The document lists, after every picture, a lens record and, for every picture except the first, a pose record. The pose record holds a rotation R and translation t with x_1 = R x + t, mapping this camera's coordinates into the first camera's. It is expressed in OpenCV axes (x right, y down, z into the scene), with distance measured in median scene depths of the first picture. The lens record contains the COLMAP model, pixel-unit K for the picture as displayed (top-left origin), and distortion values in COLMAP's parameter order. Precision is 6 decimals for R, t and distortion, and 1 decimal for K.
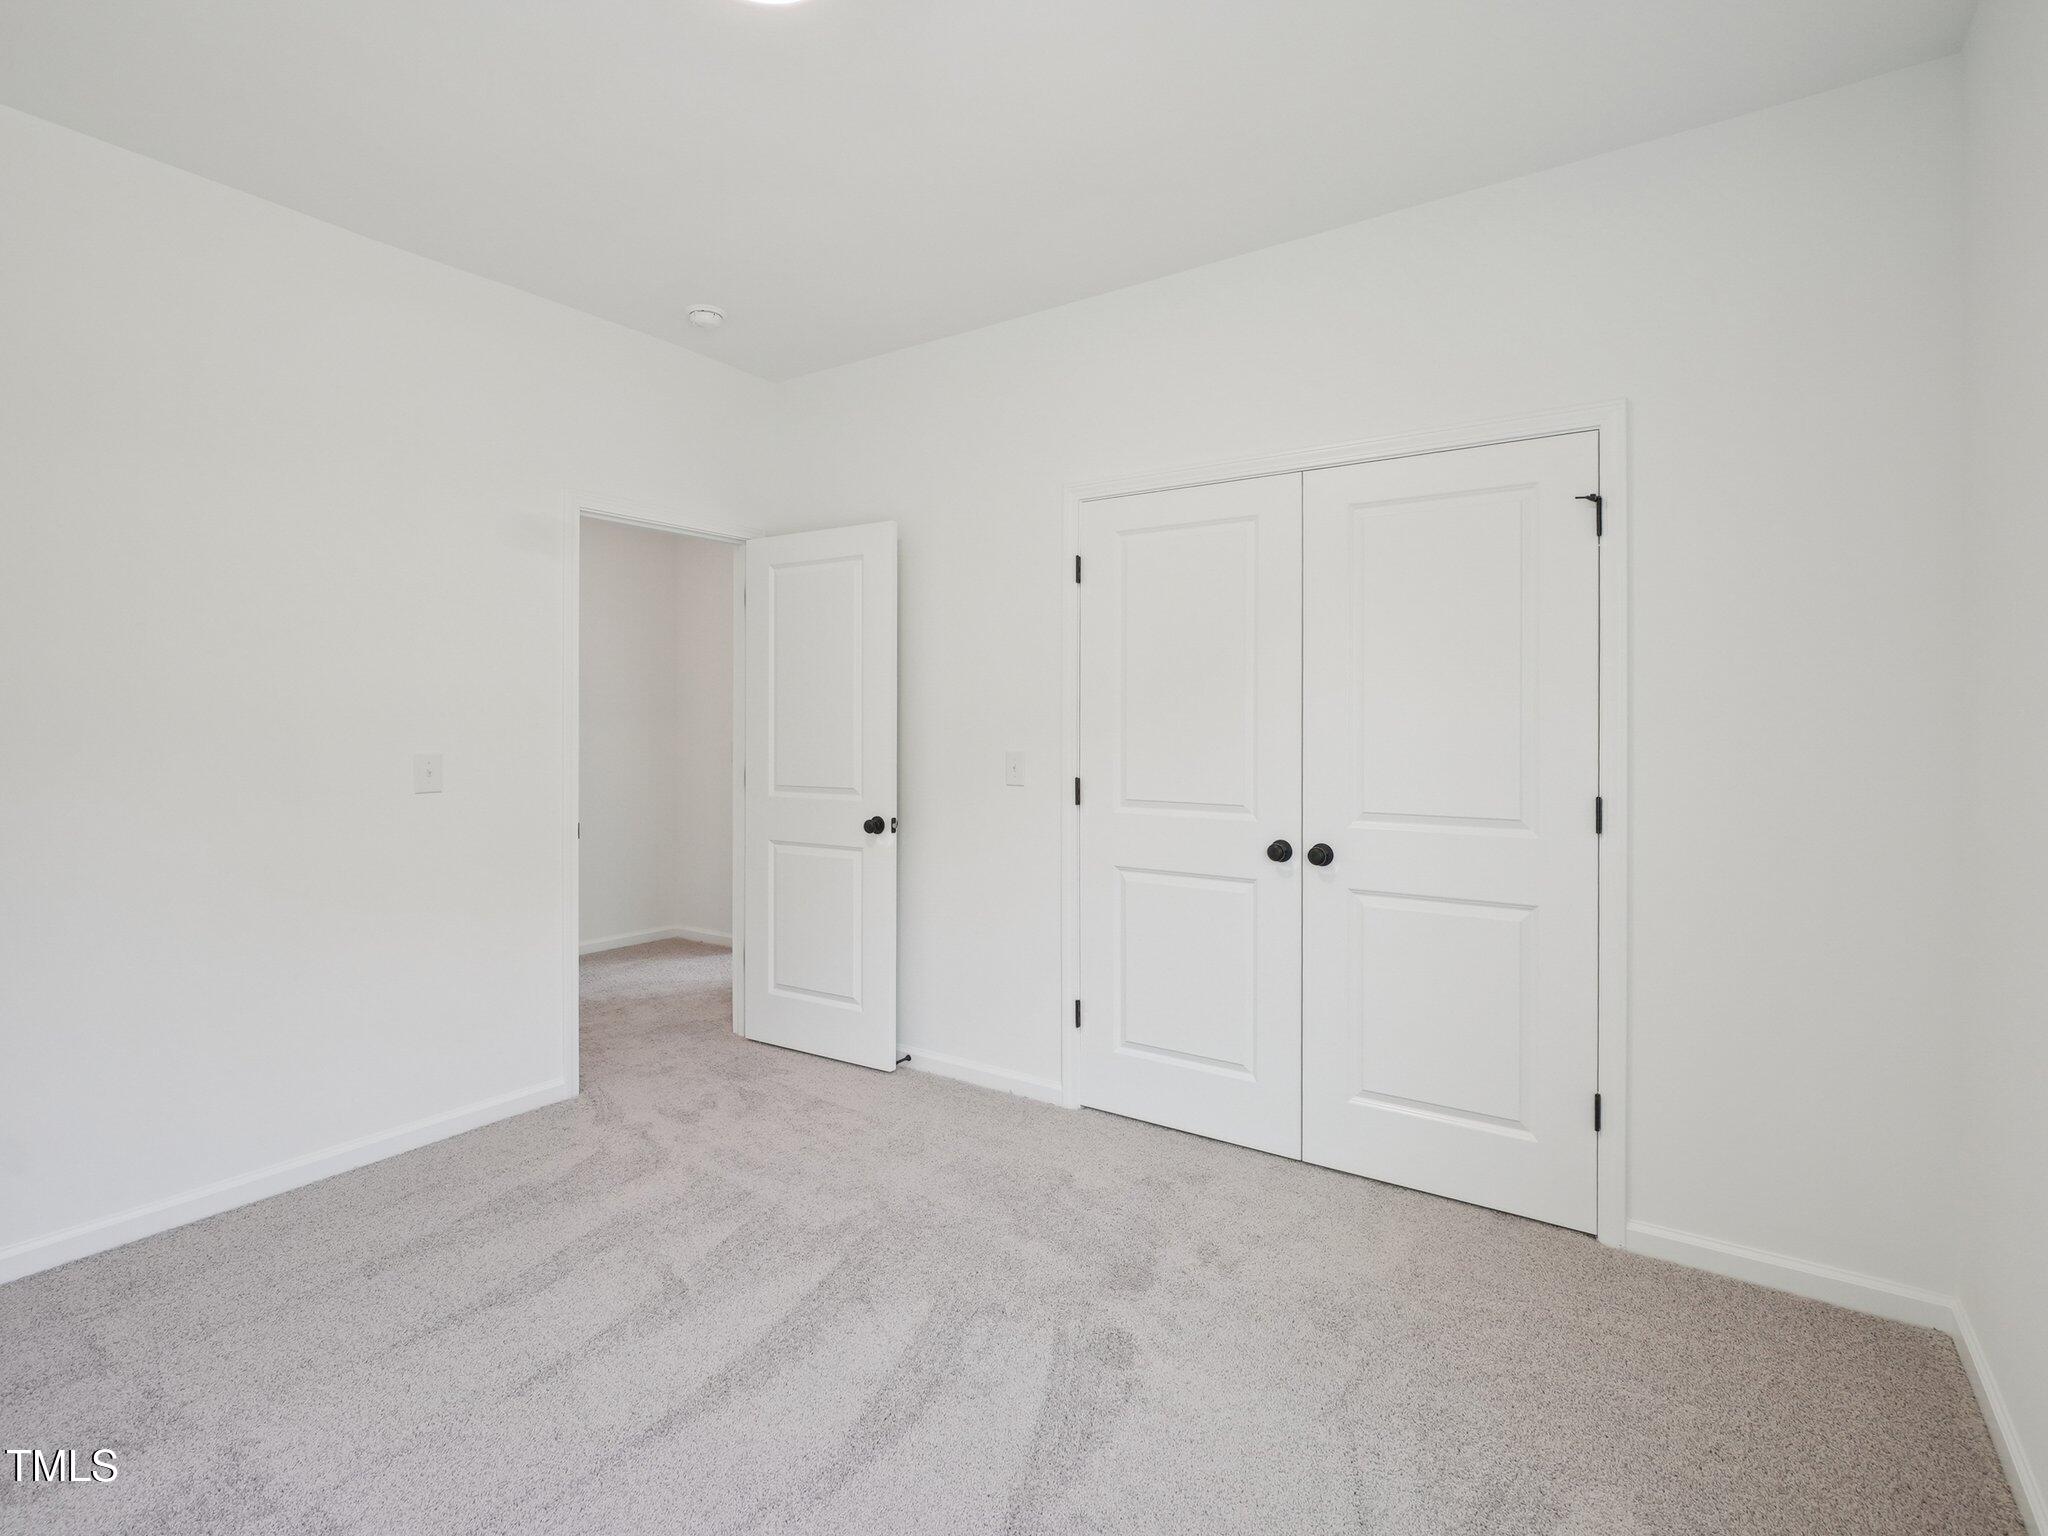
lens RADIAL K [[1022.9, 0, 1036.7], [0, 1022.9, 755.9], [0, 0, 1]] dist [-0.000244, 0.000181]
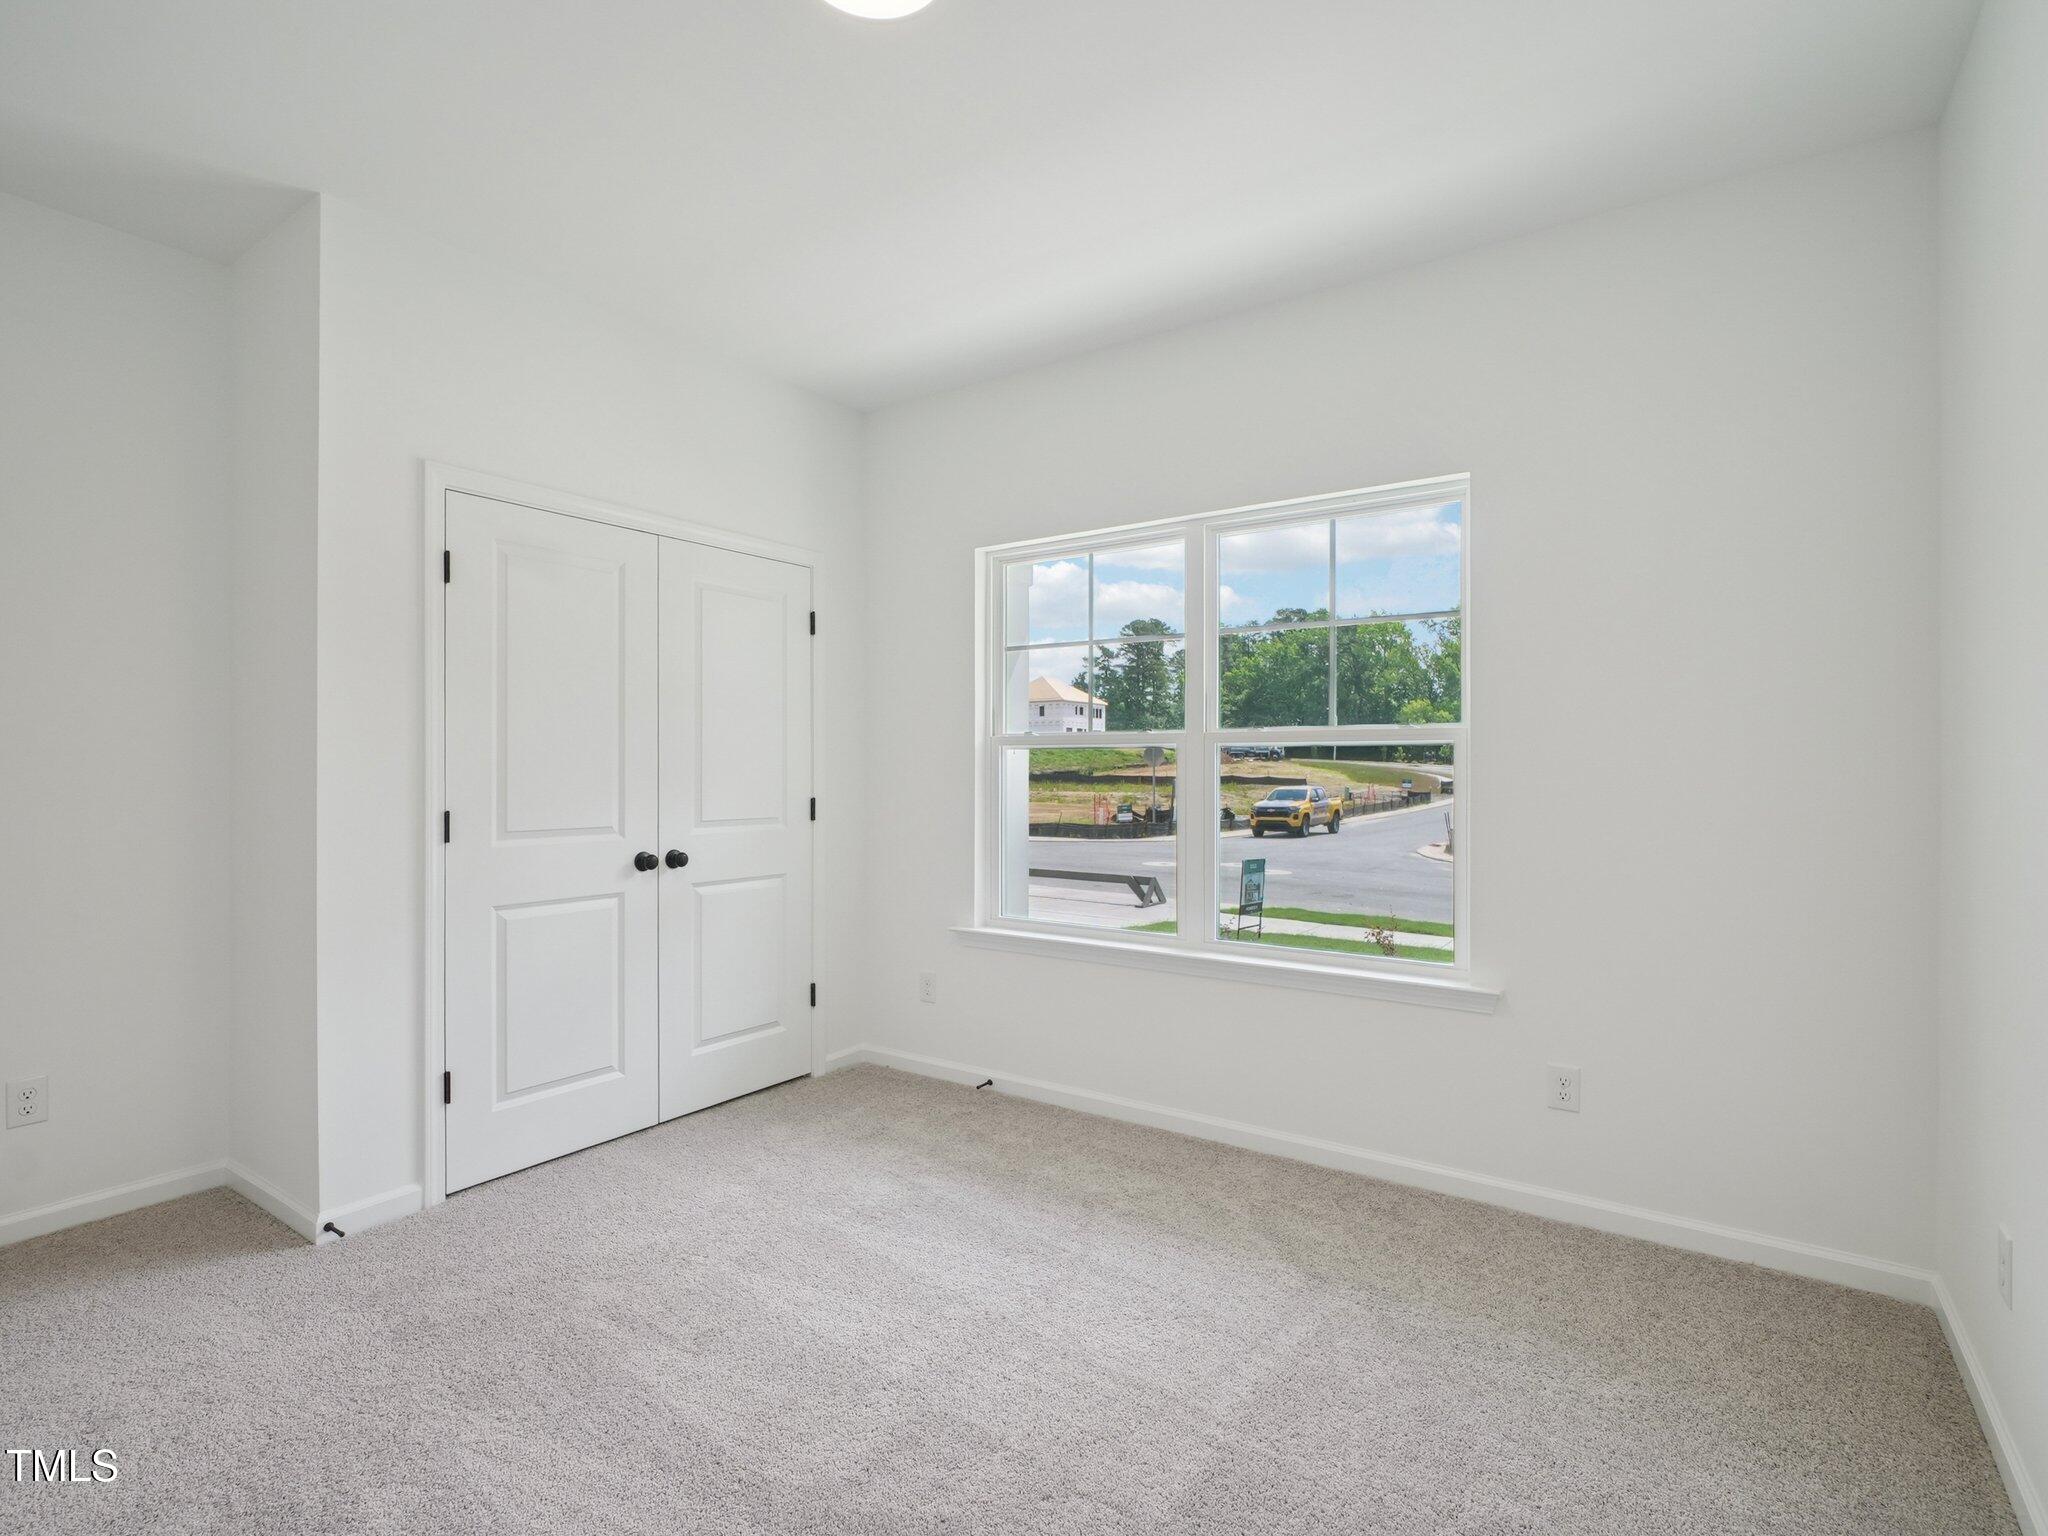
lens RADIAL K [[990.7, 0, 1012.6], [0, 990.7, 758.7], [0, 0, 1]] dist [0.000606, 0.000855]
pose [[0.016086, -0.002105, 0.999868, -0.913356], [0.014359, 0.999895, 0.001874, -0.018856], [-0.999768, 0.014326, 0.016114, 0.605871]]
